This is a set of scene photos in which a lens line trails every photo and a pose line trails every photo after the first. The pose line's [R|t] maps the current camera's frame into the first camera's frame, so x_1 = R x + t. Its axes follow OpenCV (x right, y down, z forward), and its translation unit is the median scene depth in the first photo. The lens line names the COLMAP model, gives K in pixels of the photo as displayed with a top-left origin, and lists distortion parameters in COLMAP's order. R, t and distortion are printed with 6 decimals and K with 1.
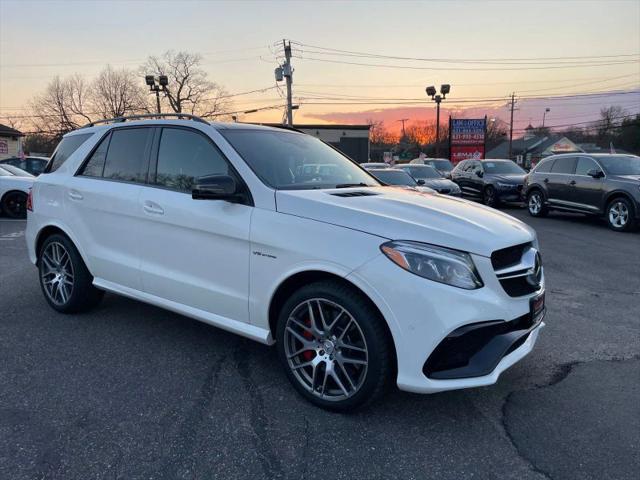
lens RADIAL K [[479.6, 0, 316.9], [0, 479.6, 238.3], [0, 0, 1]] dist [0.084819, -0.113216]
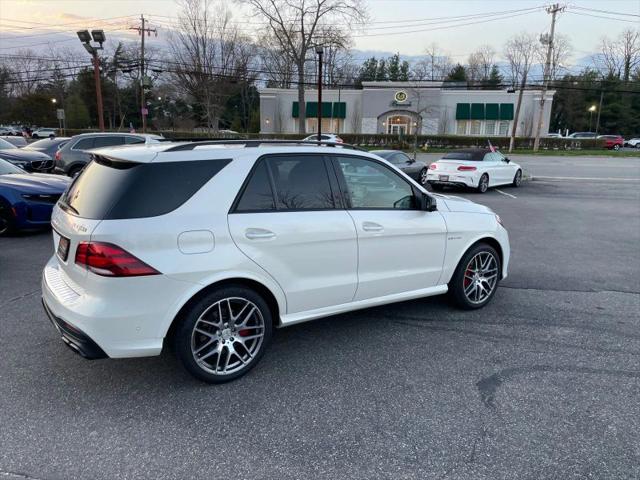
lens RADIAL K [[480.3, 0, 321.4], [0, 480.3, 238.9], [0, 0, 1]] dist [0.081856, -0.111214]
pose [[0.319131, -0.202368, 0.925852, -1.213057], [0.123896, 0.977460, 0.170943, -0.205825], [-0.939577, 0.060156, 0.337011, 0.584927]]
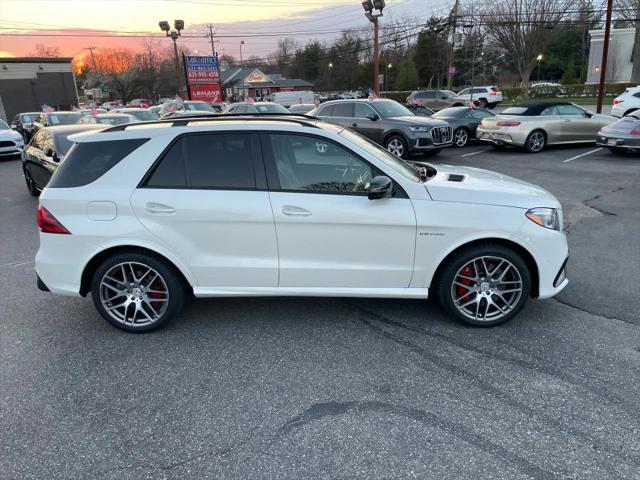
lens RADIAL K [[480.3, 0, 321.4], [0, 480.3, 238.9], [0, 0, 1]] dist [0.081856, -0.111214]
pose [[0.821713, -0.198463, 0.534229, -0.725965], [0.124587, 0.977288, 0.171426, -0.148101], [-0.556117, -0.074305, 0.827776, 0.040113]]
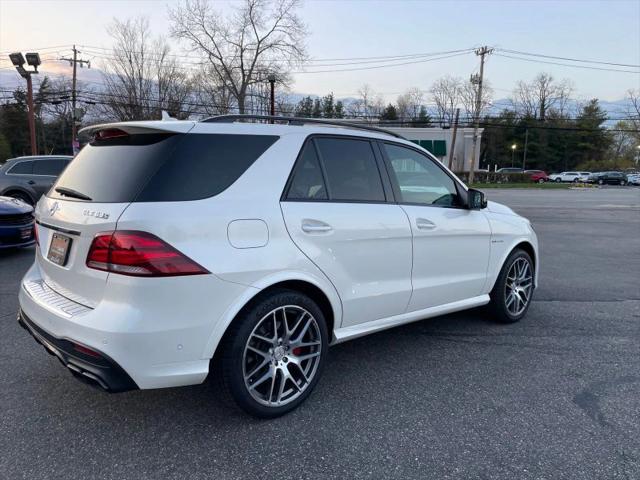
lens RADIAL K [[482.1, 0, 316.3], [0, 482.1, 241.2], [0, 0, 1]] dist [0.077517, -0.107584]
pose [[0.201842, -0.141429, 0.969153, -1.133790], [0.128062, 0.984835, 0.117047, -0.144470], [-0.971010, 0.100486, 0.216892, 0.819356]]
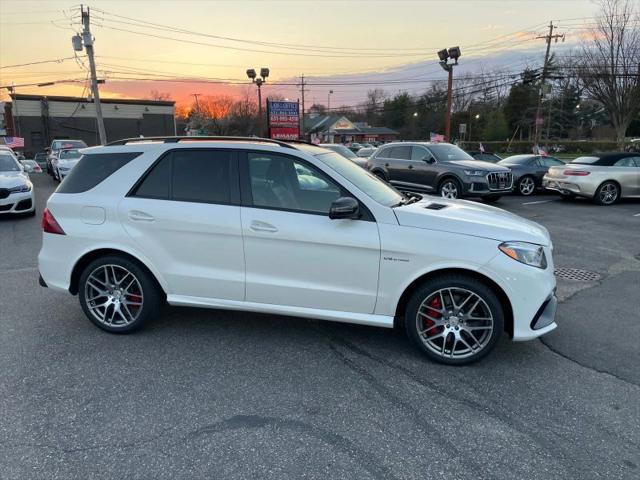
lens RADIAL K [[479.6, 0, 316.9], [0, 479.6, 238.3], [0, 0, 1]] dist [0.084819, -0.113216]
pose [[0.912432, -0.087127, 0.399846, -0.550021], [0.067124, 0.995703, 0.063790, -0.080391], [-0.403685, -0.031365, 0.914360, -0.066417]]
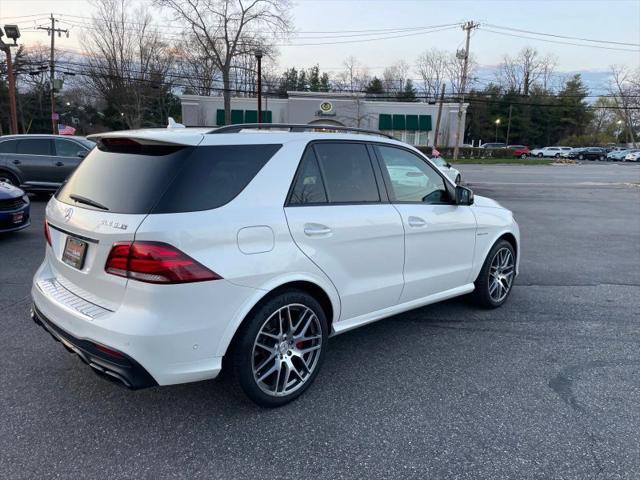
lens RADIAL K [[480.3, 0, 321.4], [0, 480.3, 238.9], [0, 0, 1]] dist [0.081856, -0.111214]
pose [[0.162680, -0.190158, 0.968181, -1.176259], [0.123939, 0.977419, 0.171148, -0.194727], [-0.978864, 0.092153, 0.182575, 0.827357]]
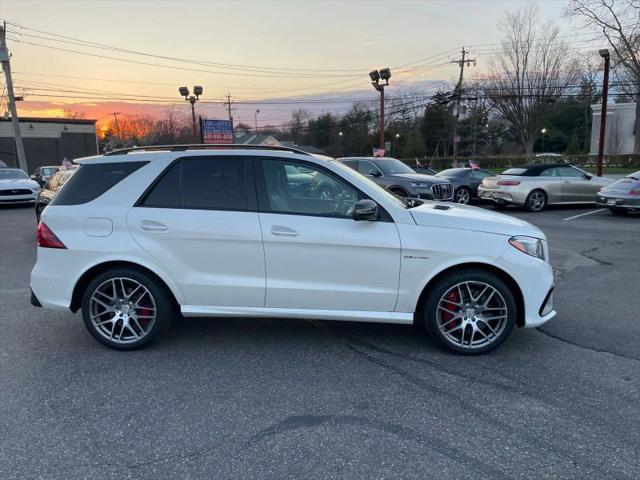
lens RADIAL K [[478.3, 0, 317.6], [0, 478.3, 238.2], [0, 0, 1]] dist [0.085241, -0.113809]
pose [[0.838884, -0.104209, 0.534241, -0.715007], [0.098735, 0.994352, 0.038921, -0.067207], [-0.535280, 0.020098, 0.844436, -0.000053]]
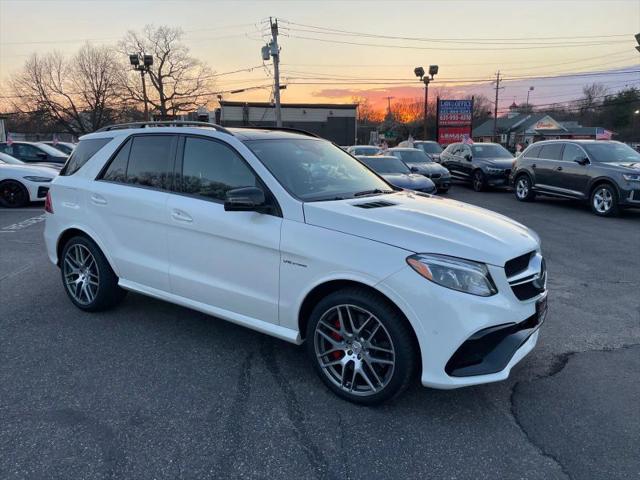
lens RADIAL K [[480.3, 0, 321.4], [0, 480.3, 238.9], [0, 0, 1]] dist [0.081856, -0.111214]
pose [[0.999196, -0.009790, 0.038875, -0.061052], [0.008012, 0.998926, 0.045631, -0.046883], [-0.039279, -0.045283, 0.998202, -0.056126]]
